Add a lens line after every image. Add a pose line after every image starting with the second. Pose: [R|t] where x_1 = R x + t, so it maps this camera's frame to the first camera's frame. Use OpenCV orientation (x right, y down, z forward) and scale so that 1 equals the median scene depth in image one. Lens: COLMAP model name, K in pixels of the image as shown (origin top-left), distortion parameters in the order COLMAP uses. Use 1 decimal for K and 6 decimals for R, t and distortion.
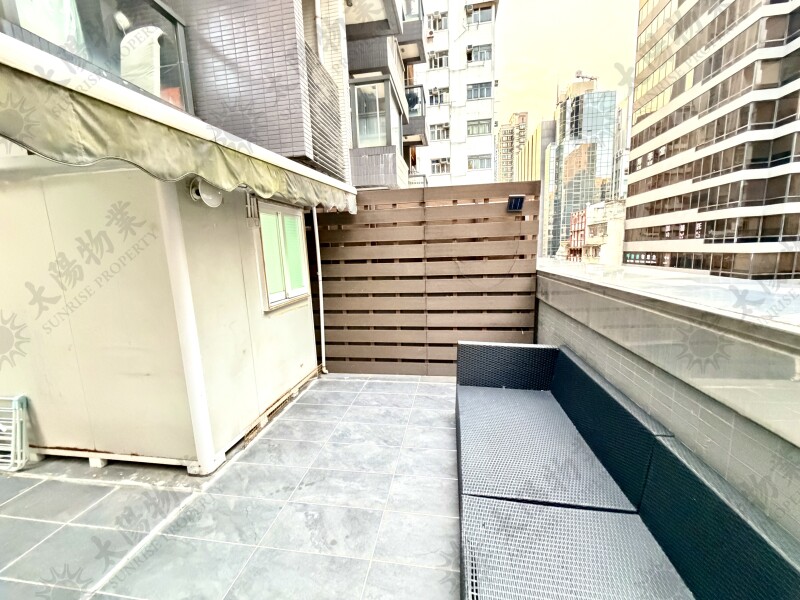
lens RADIAL K [[319.8, 0, 401.1], [0, 319.8, 299.6], [0, 0, 1]] dist [0.000651, 0.000296]
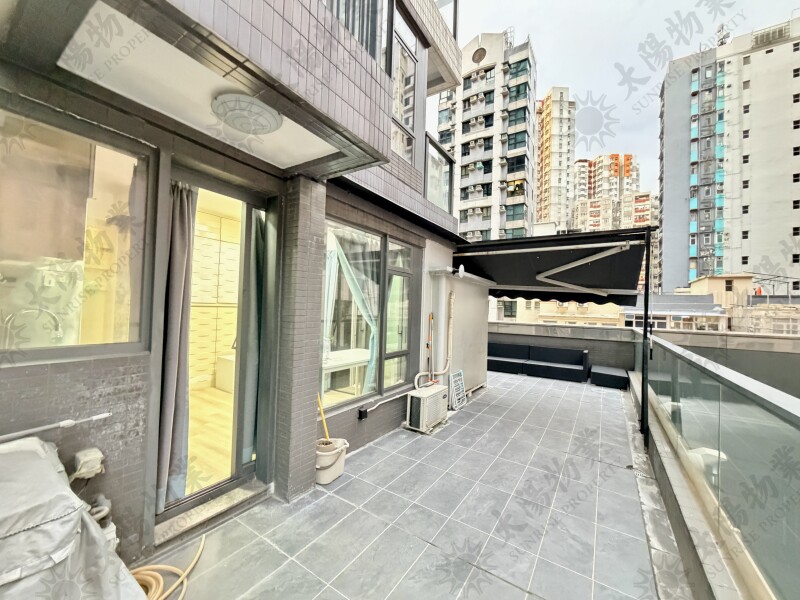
lens RADIAL K [[319.8, 0, 401.0], [0, 319.8, 301.8], [0, 0, 1]] dist [0.000651, 0.000296]
pose [[0.404884, 0.068492, 0.911799, -3.492969], [0.098749, 0.988083, -0.118072, 0.050068], [-0.909020, 0.137844, 0.393296, 0.439477]]
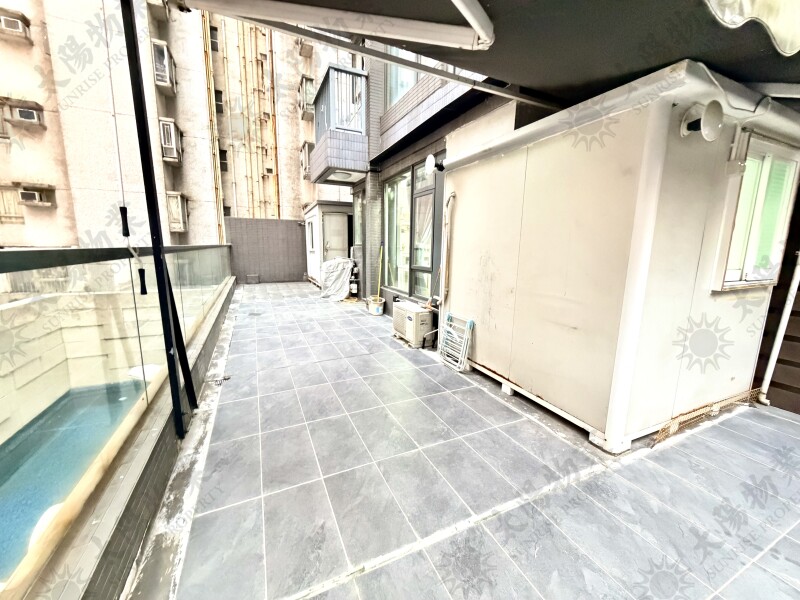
lens RADIAL K [[319.8, 0, 403.8], [0, 319.8, 299.3], [0, 0, 1]] dist [0.000651, 0.000296]
pose [[0.558234, 0.184496, -0.808911, -0.263866], [-0.163096, 0.980341, 0.111043, 0.109360], [0.813496, 0.069942, 0.577350, -0.025923]]
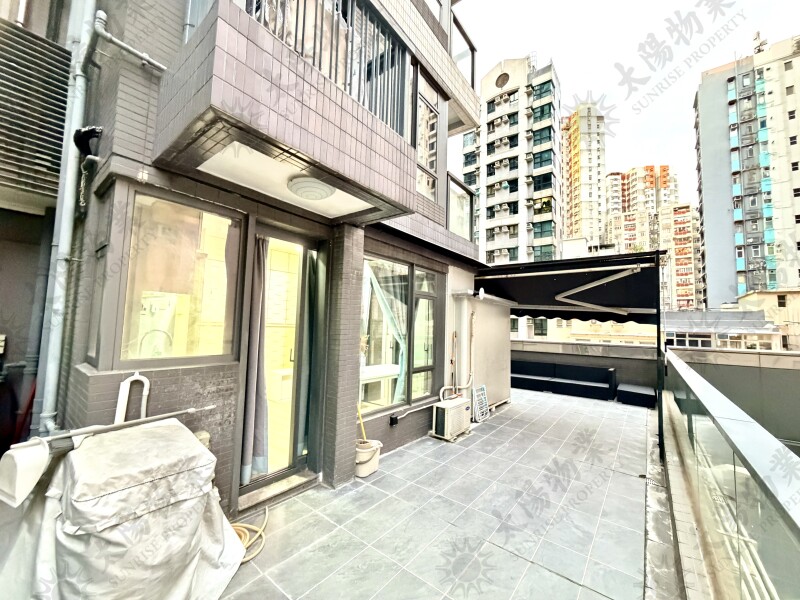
lens RADIAL K [[319.8, 0, 401.9], [0, 319.8, 300.8], [0, 0, 1]] dist [0.000651, 0.000296]
pose [[0.480247, 0.118740, 0.869059, -3.708832], [0.093957, 0.978130, -0.185564, 0.068189], [-0.872087, 0.170771, 0.458588, 0.329345]]
